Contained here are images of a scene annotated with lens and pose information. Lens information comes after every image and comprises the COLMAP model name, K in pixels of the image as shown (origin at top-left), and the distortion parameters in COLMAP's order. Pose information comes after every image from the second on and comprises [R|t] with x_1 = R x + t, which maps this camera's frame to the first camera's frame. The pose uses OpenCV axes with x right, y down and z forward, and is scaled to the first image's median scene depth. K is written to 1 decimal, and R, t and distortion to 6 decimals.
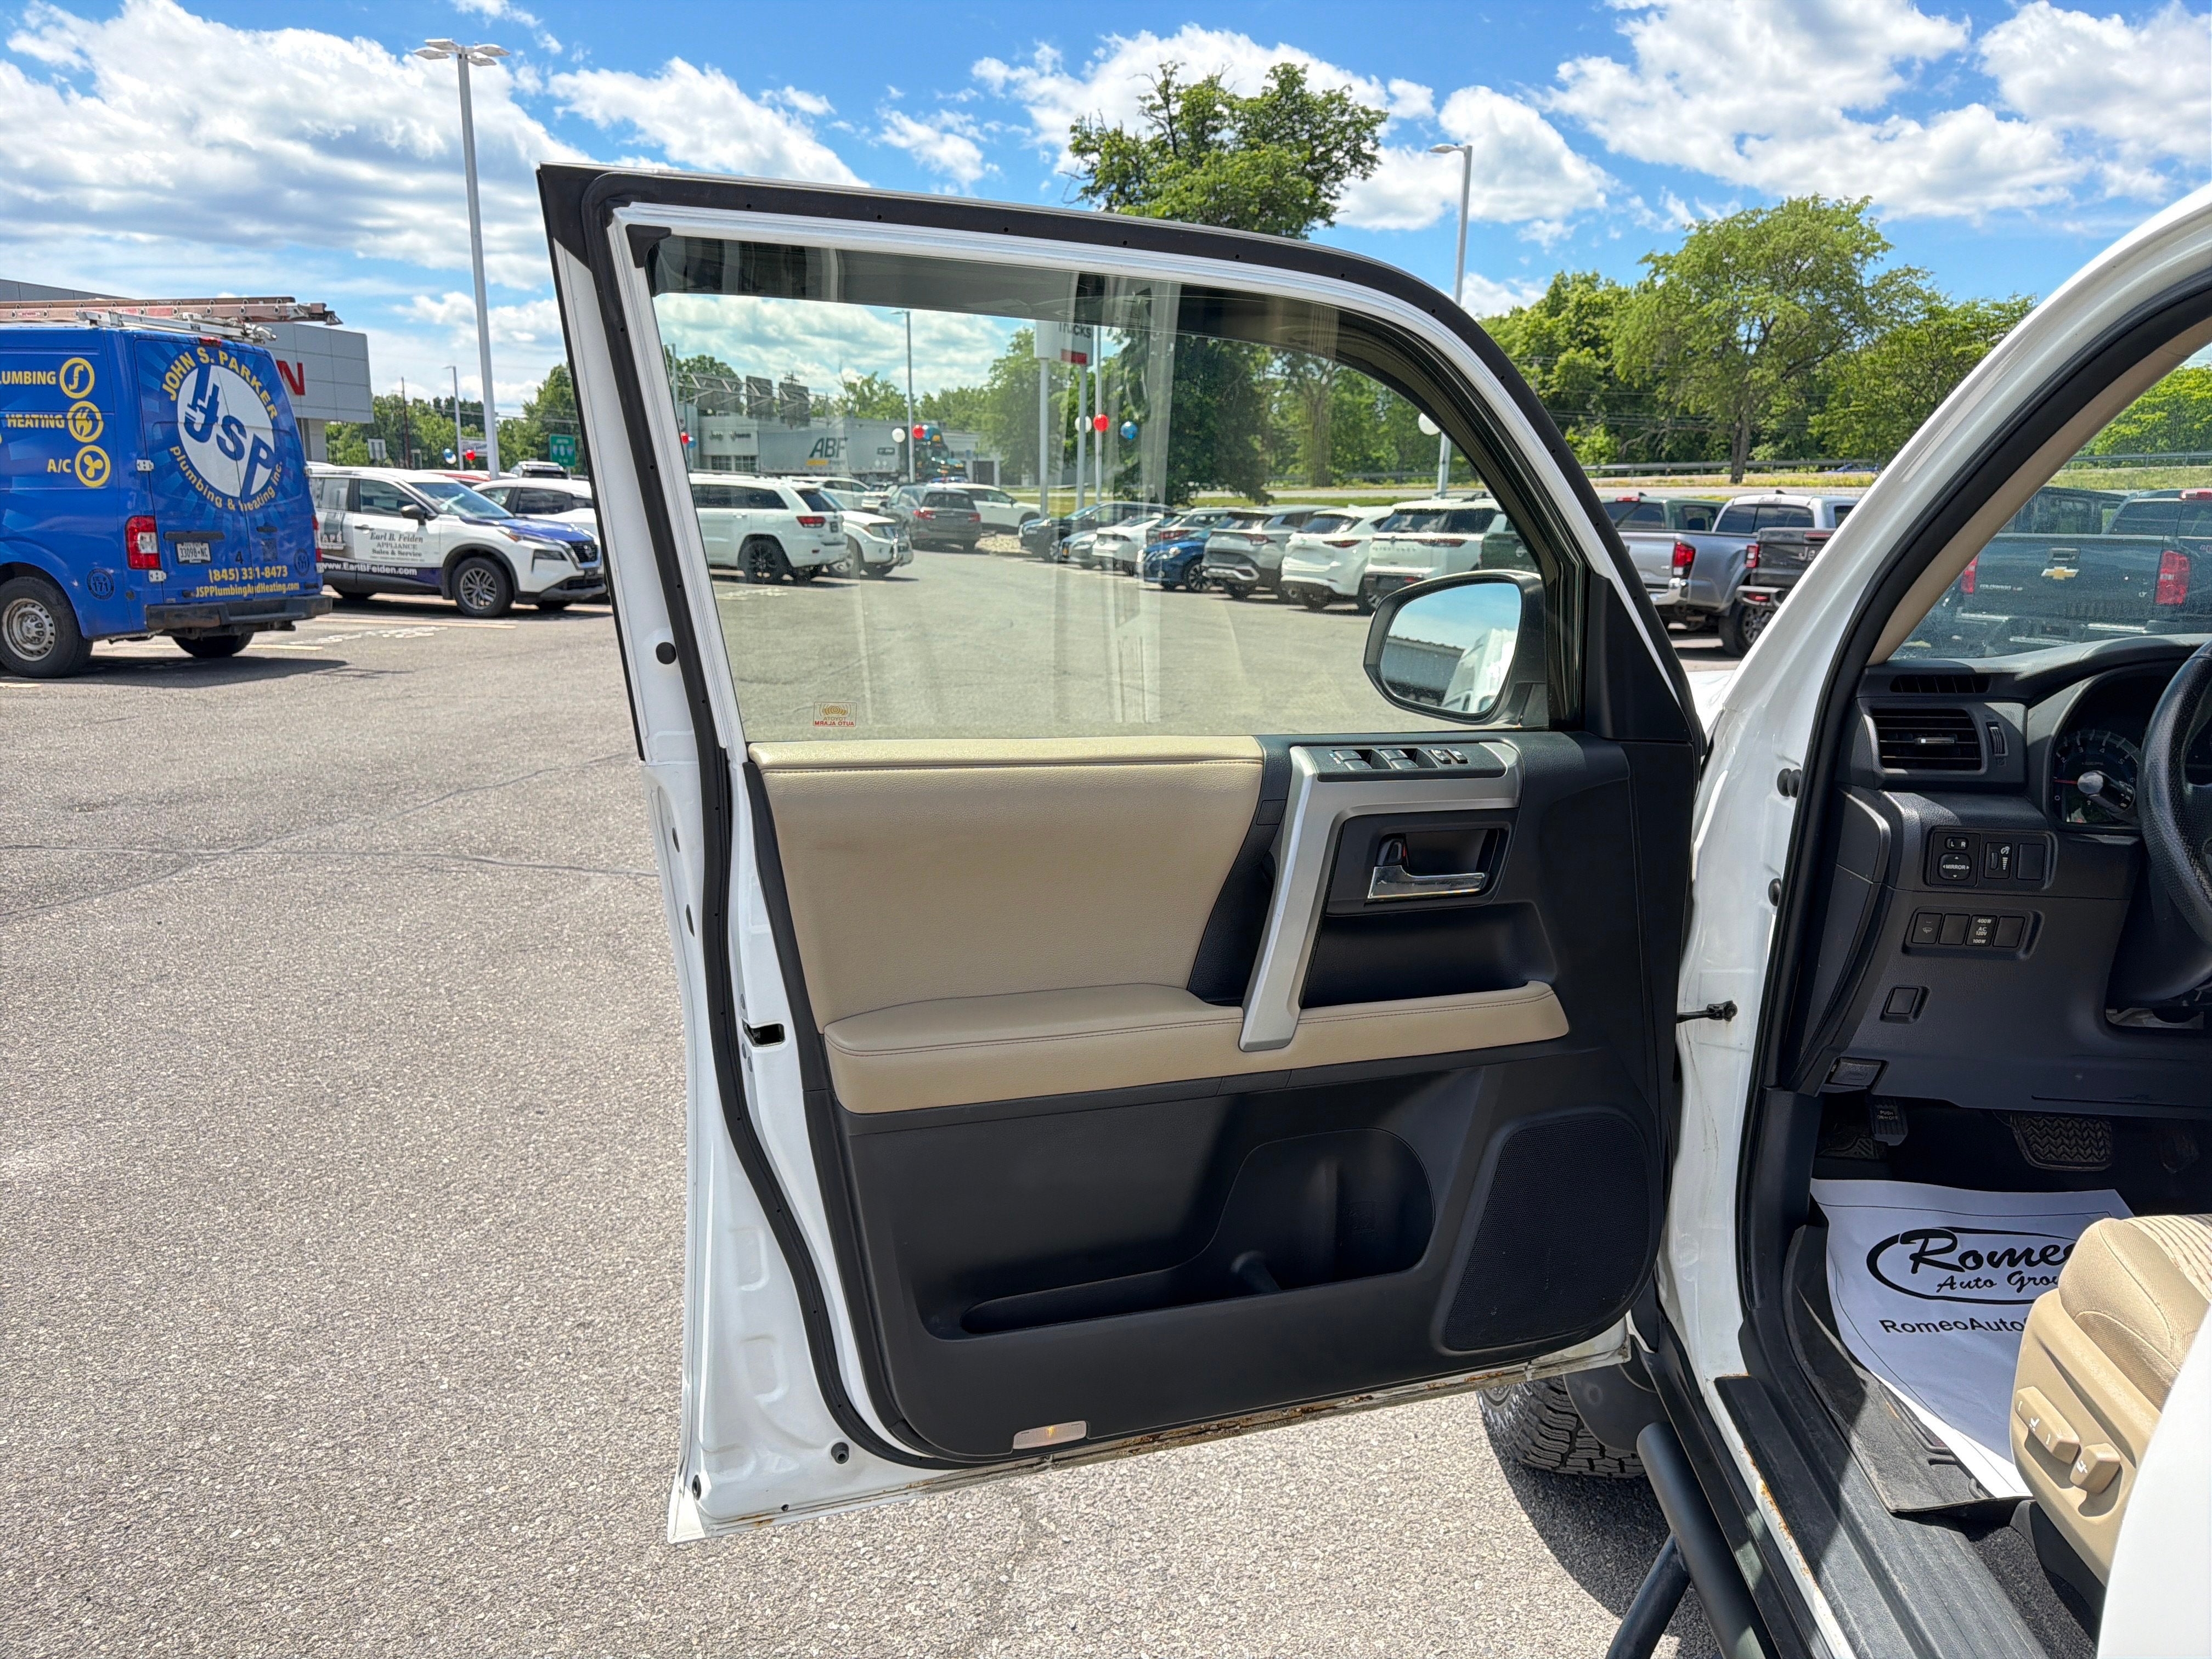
lens RADIAL K [[1596.3, 0, 1091.5], [0, 1596.3, 838.7], [0, 0, 1]] dist [0.076722, -0.127787]
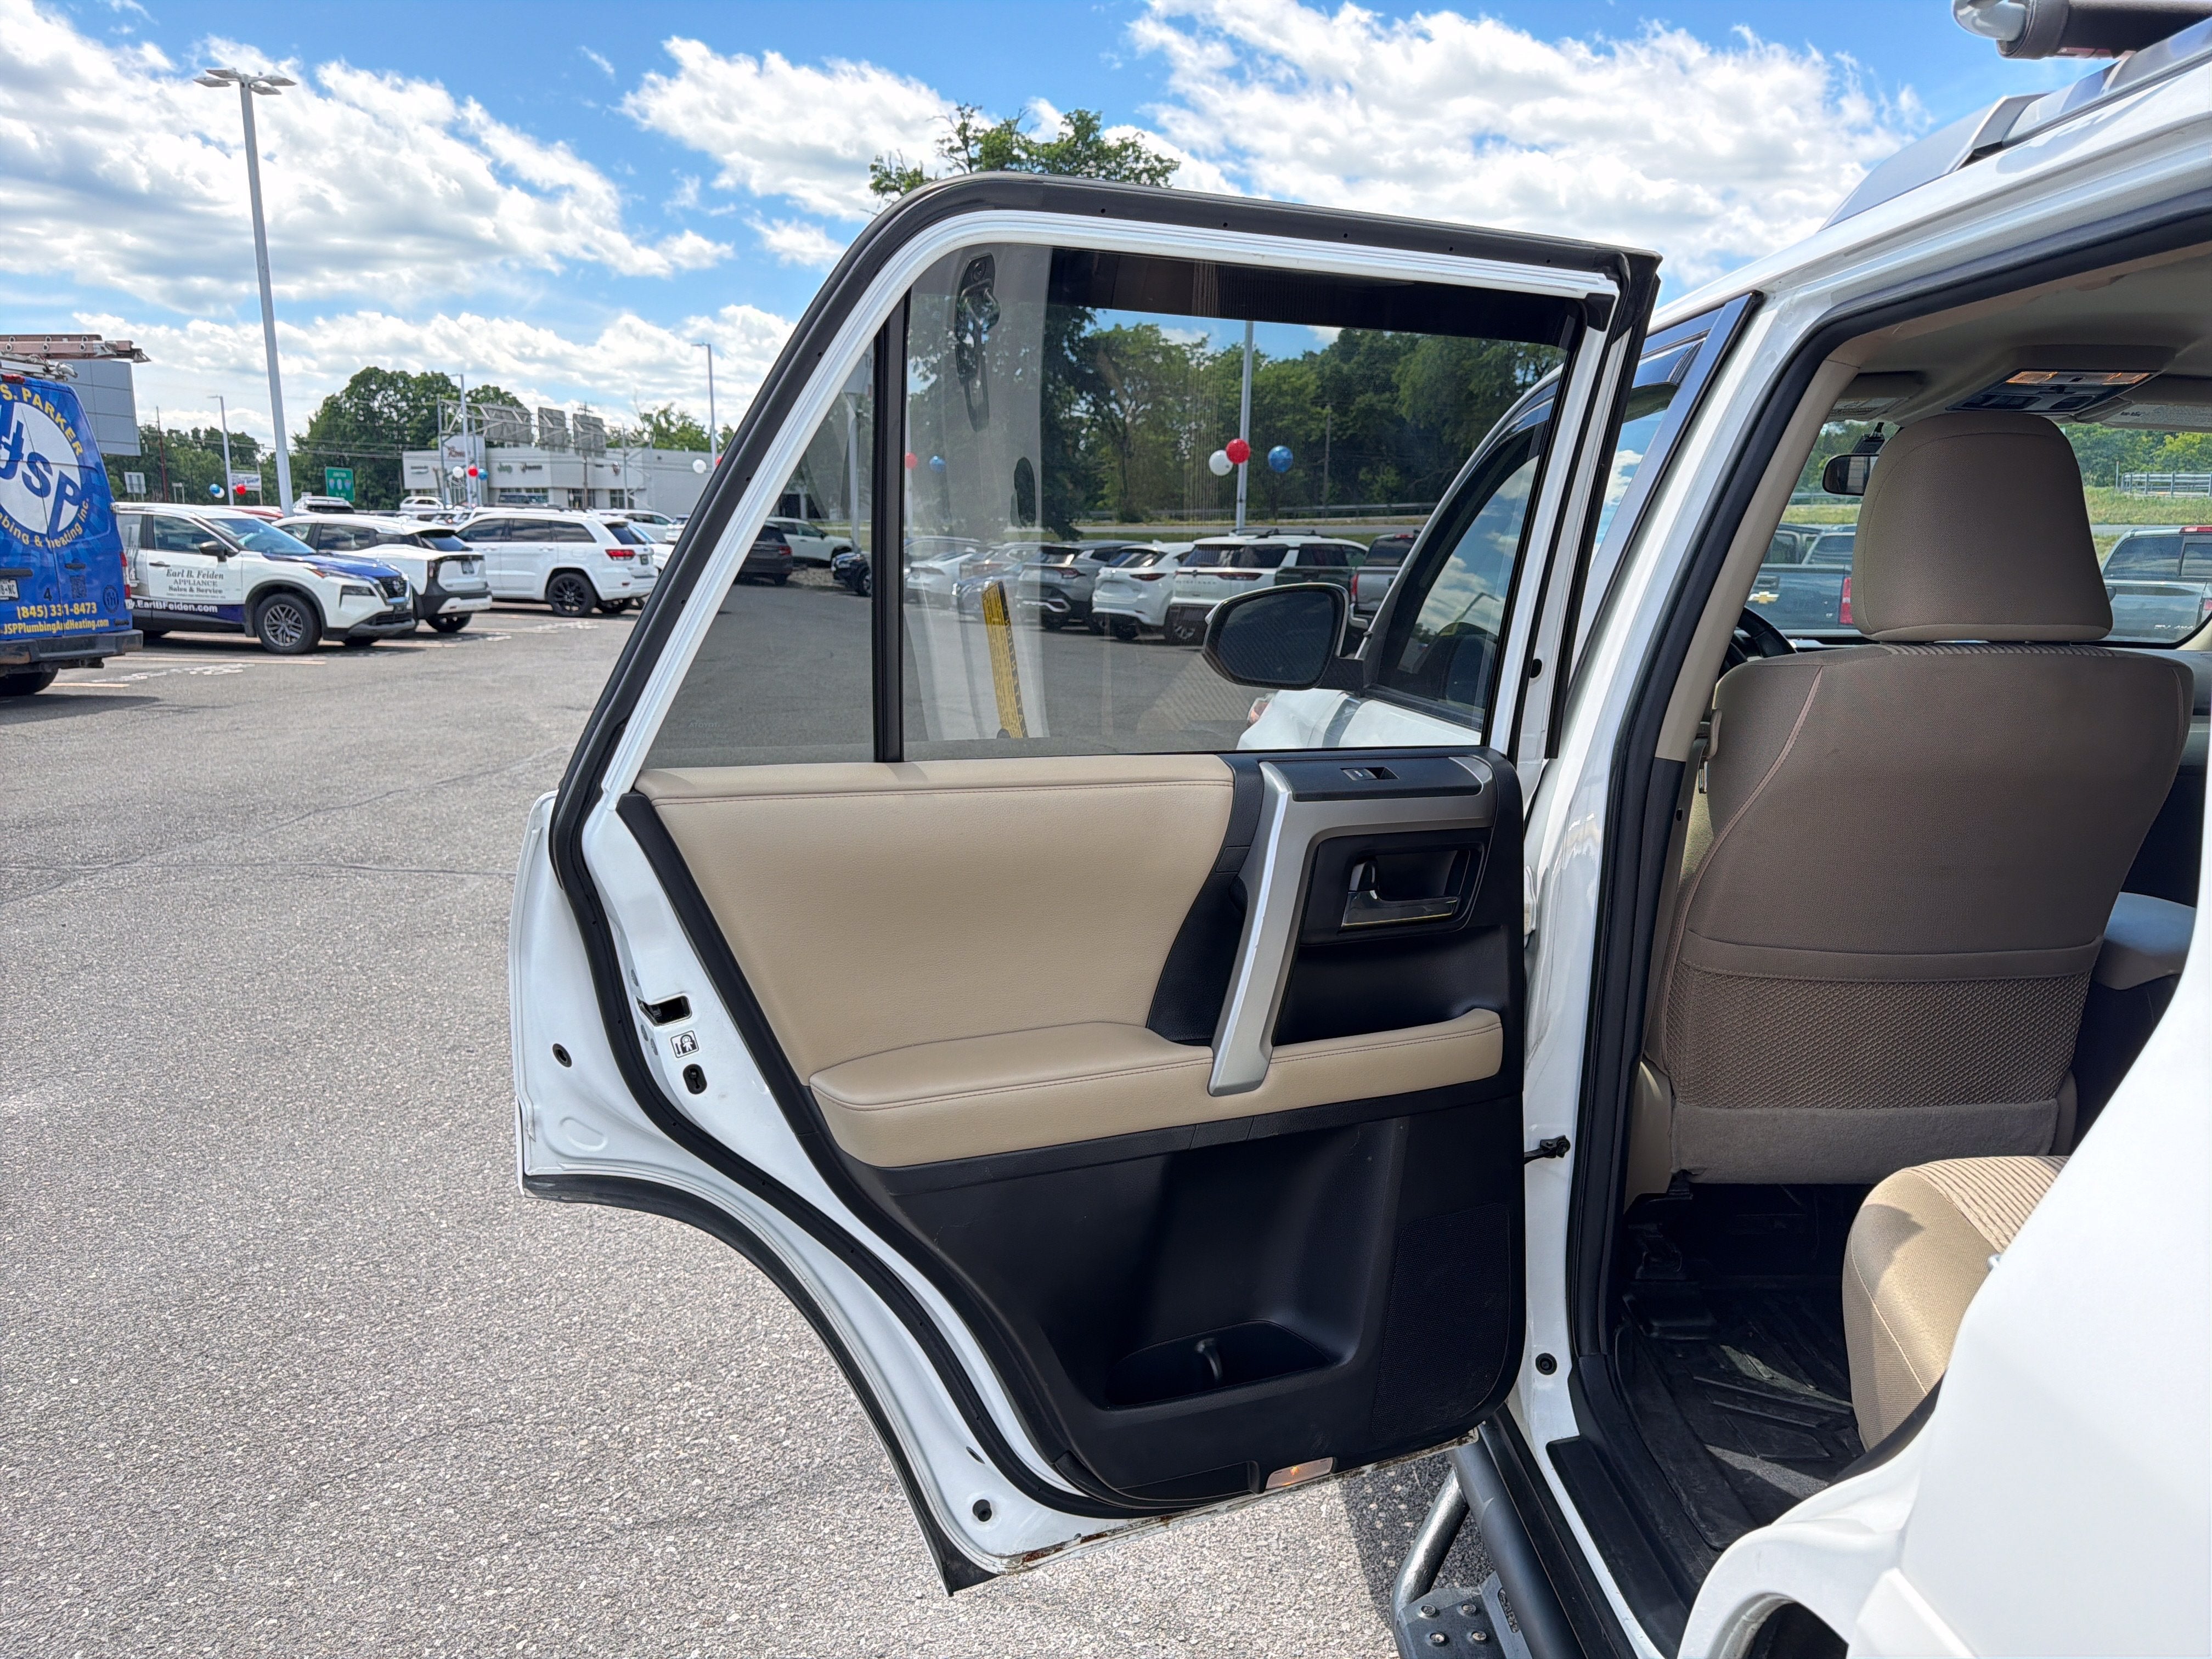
lens RADIAL K [[1608.9, 0, 1118.7], [0, 1608.9, 860.9], [0, 0, 1]] dist [0.040851, -0.058312]
pose [[0.991281, -0.027415, 0.128885, -0.003925], [0.028496, 0.999572, -0.006551, 0.010530], [-0.128650, 0.010166, 0.991638, -0.050089]]
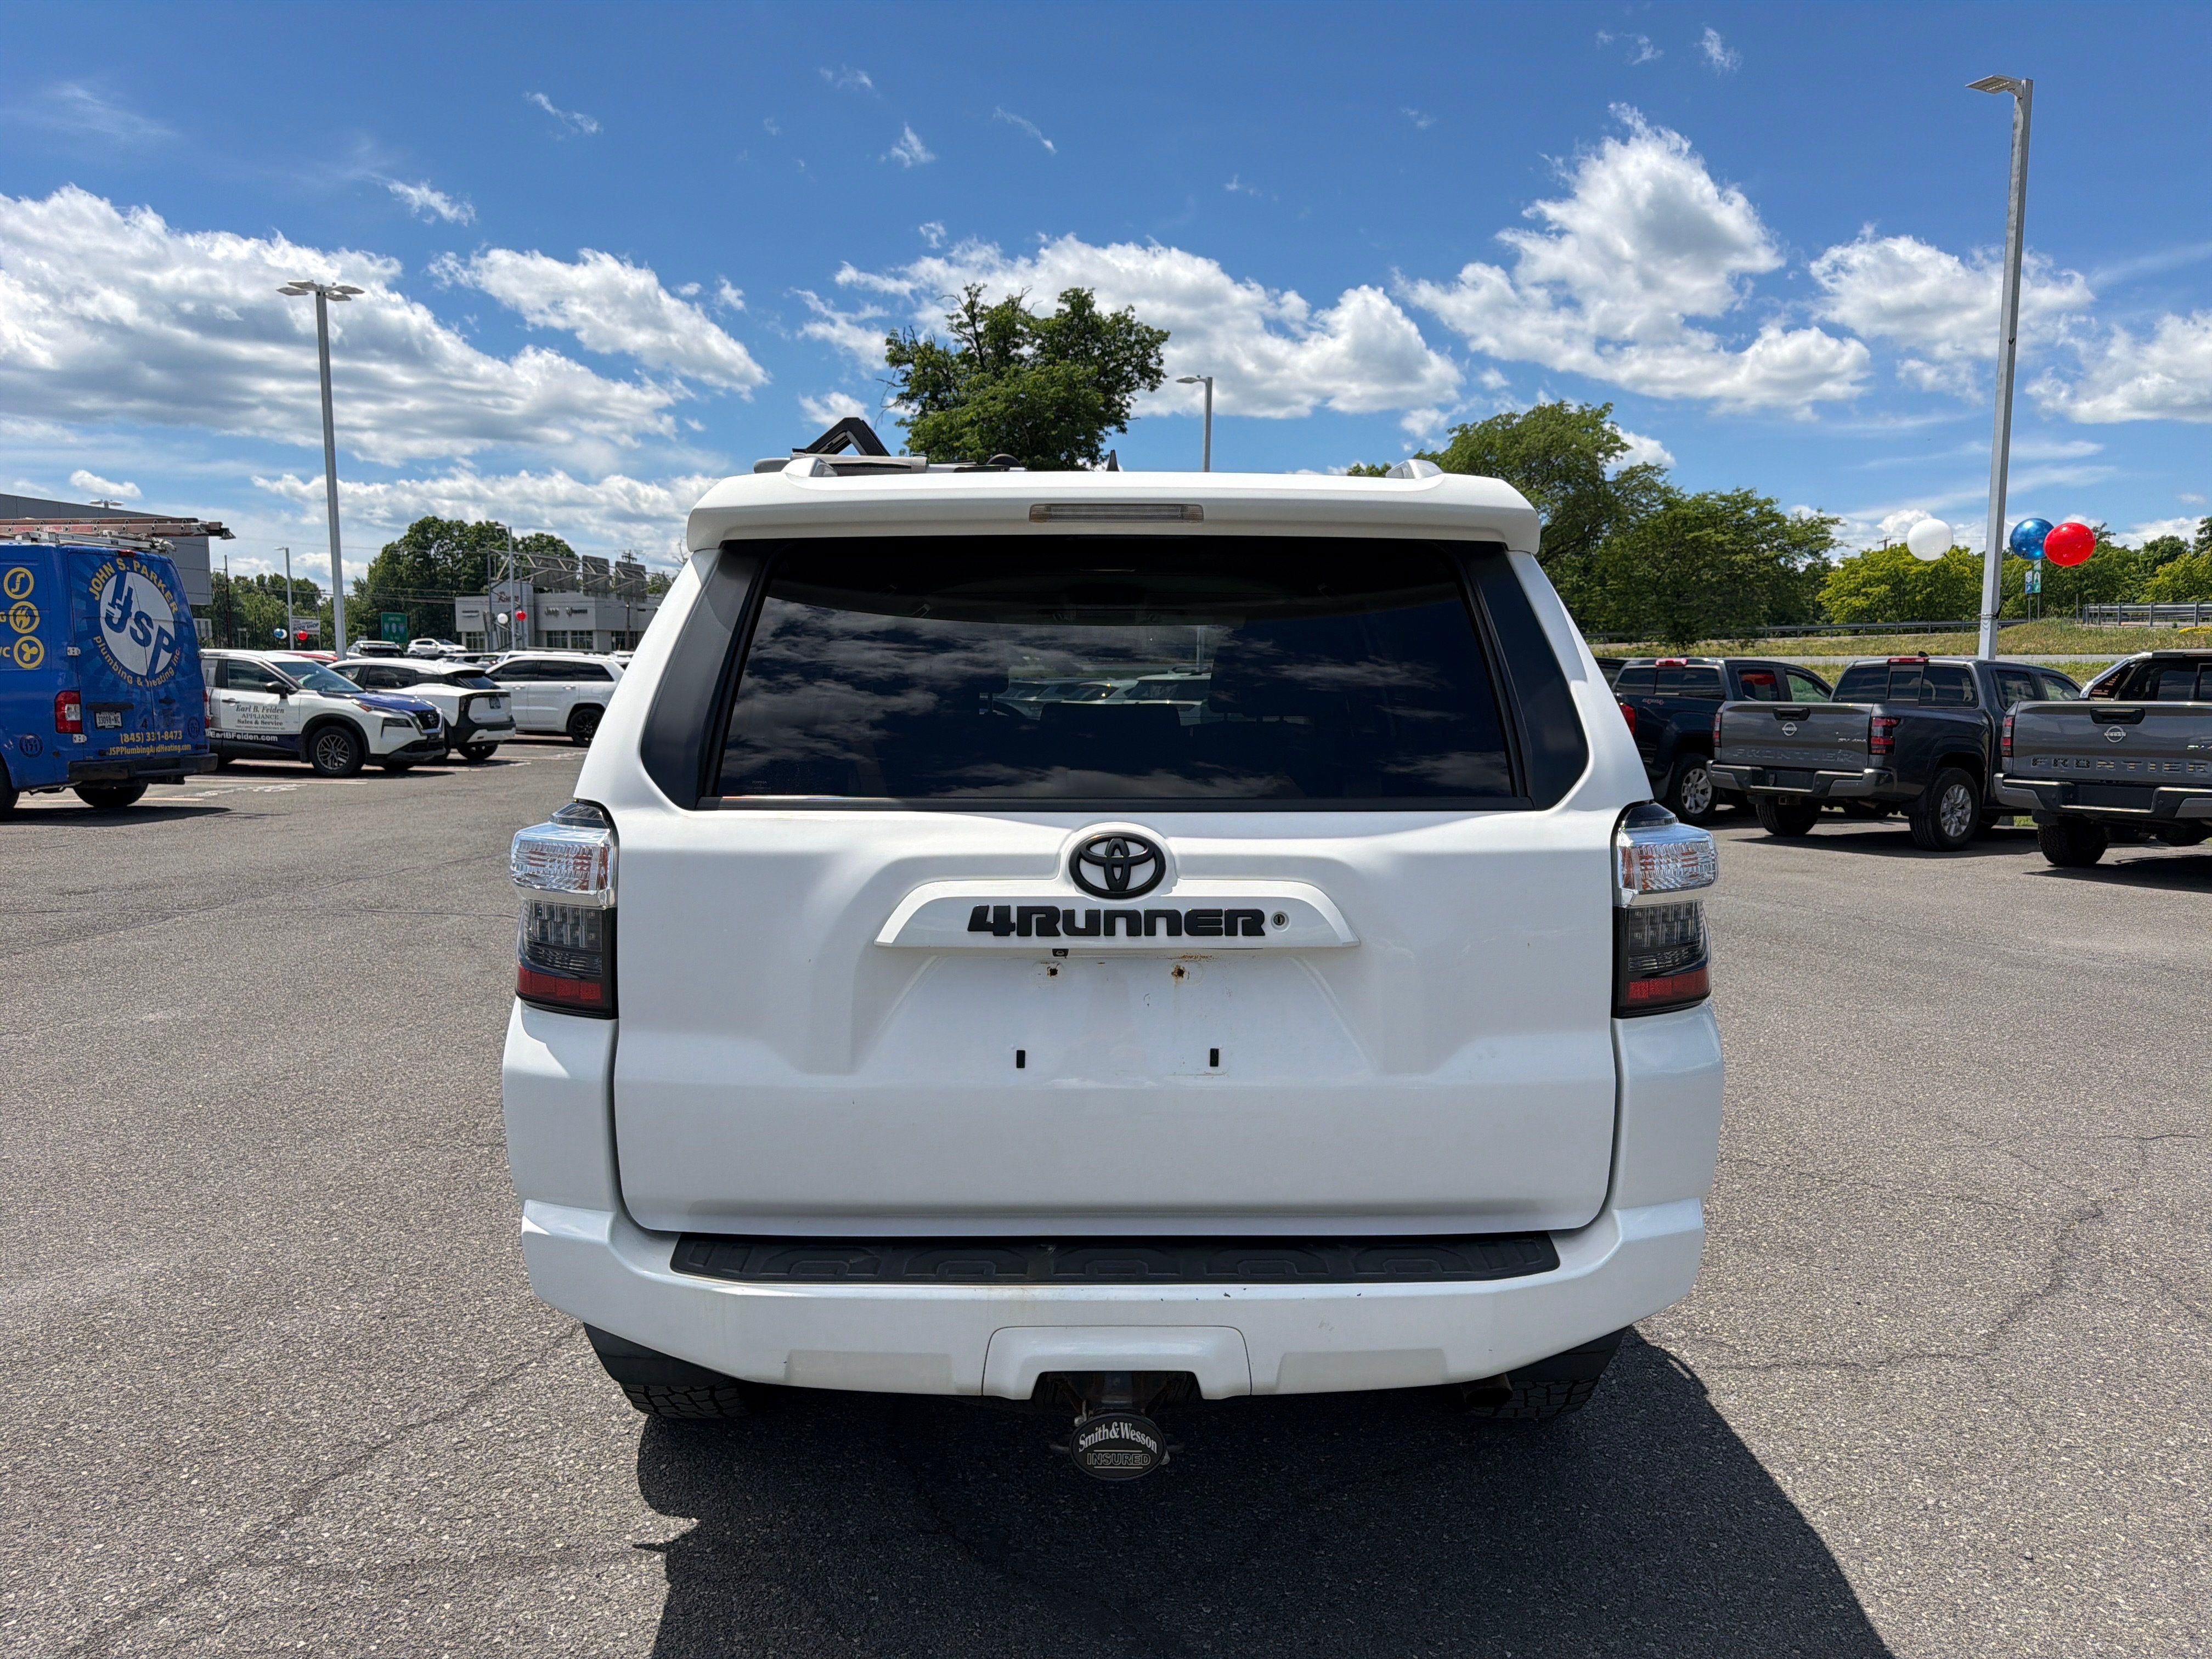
lens RADIAL K [[1619.9, 0, 1106.0], [0, 1619.9, 829.5], [0, 0, 1]] dist [0.045513, -0.057481]
pose [[0.994817, -0.016273, 0.100367, 0.051979], [0.027262, 0.993656, -0.109112, 0.042155], [-0.097955, 0.111283, 0.988949, -0.201693]]
